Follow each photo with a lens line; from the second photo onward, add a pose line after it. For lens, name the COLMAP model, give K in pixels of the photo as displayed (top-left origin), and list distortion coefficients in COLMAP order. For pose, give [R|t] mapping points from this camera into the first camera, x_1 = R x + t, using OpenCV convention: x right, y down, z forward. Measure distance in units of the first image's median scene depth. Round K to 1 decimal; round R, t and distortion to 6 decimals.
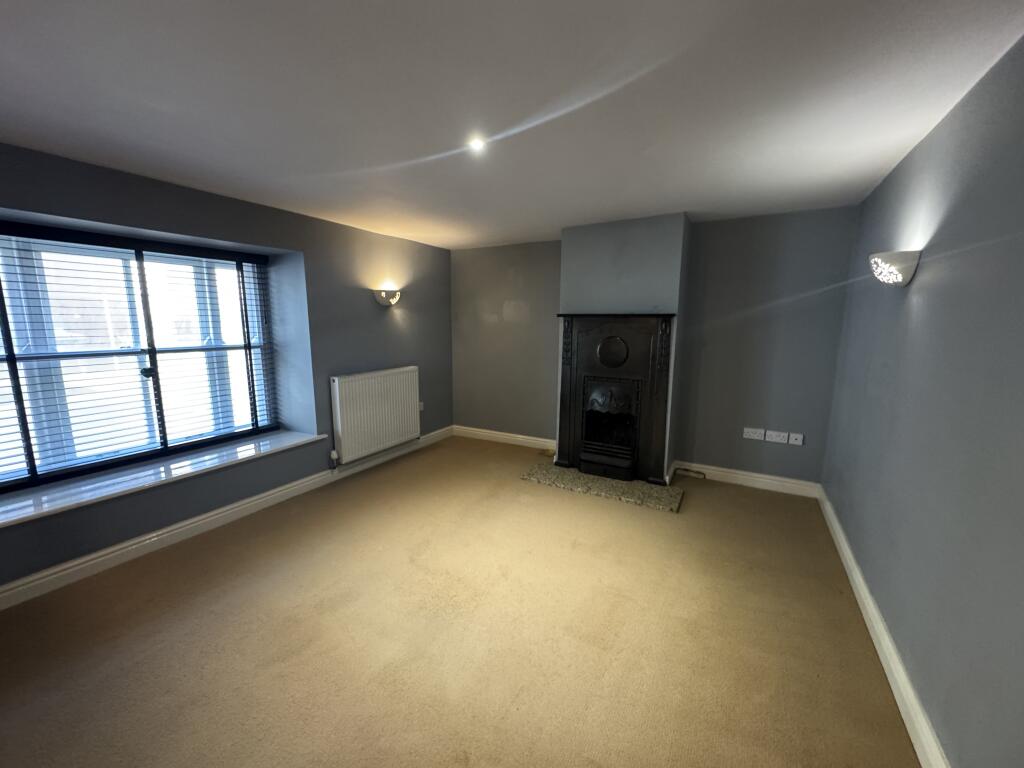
lens RADIAL K [[409.4, 0, 512.6], [0, 409.4, 386.7], [0, 0, 1]] dist [-0.000651, 0.000314]
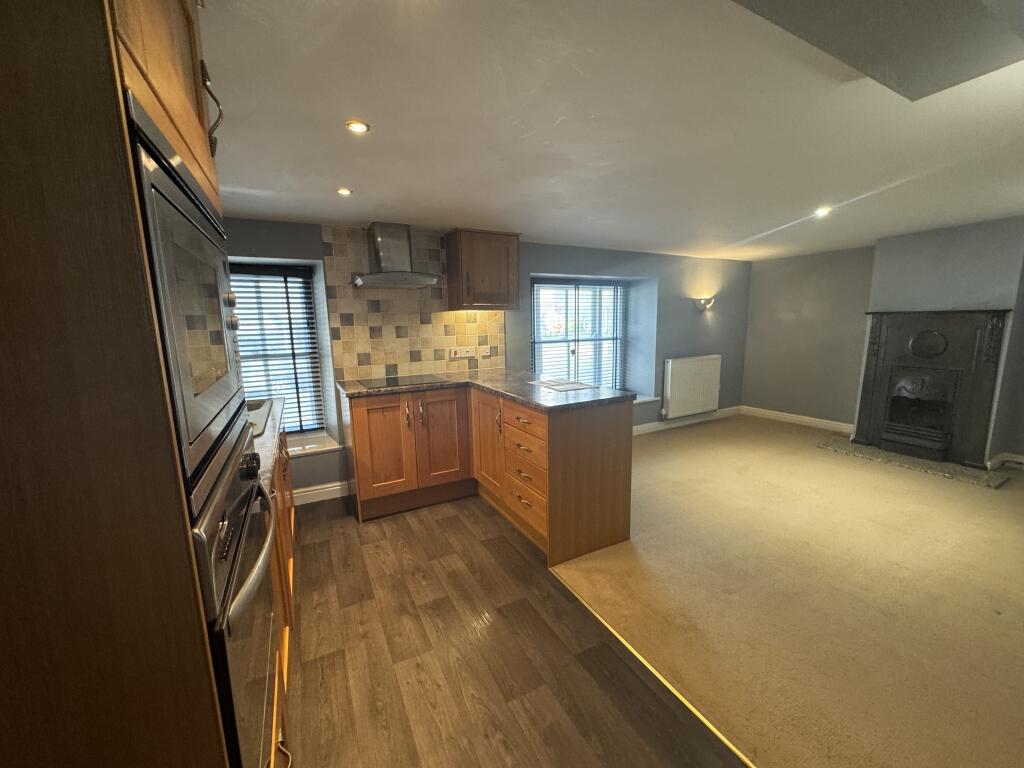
lens RADIAL K [[409.4, 0, 512.6], [0, 409.4, 386.7], [0, 0, 1]] dist [-0.000651, 0.000314]
pose [[0.849426, 0.064687, -0.523728, -0.126967], [-0.061982, 0.997819, 0.022715, 0.074629], [0.524055, 0.013167, 0.851582, -0.546131]]
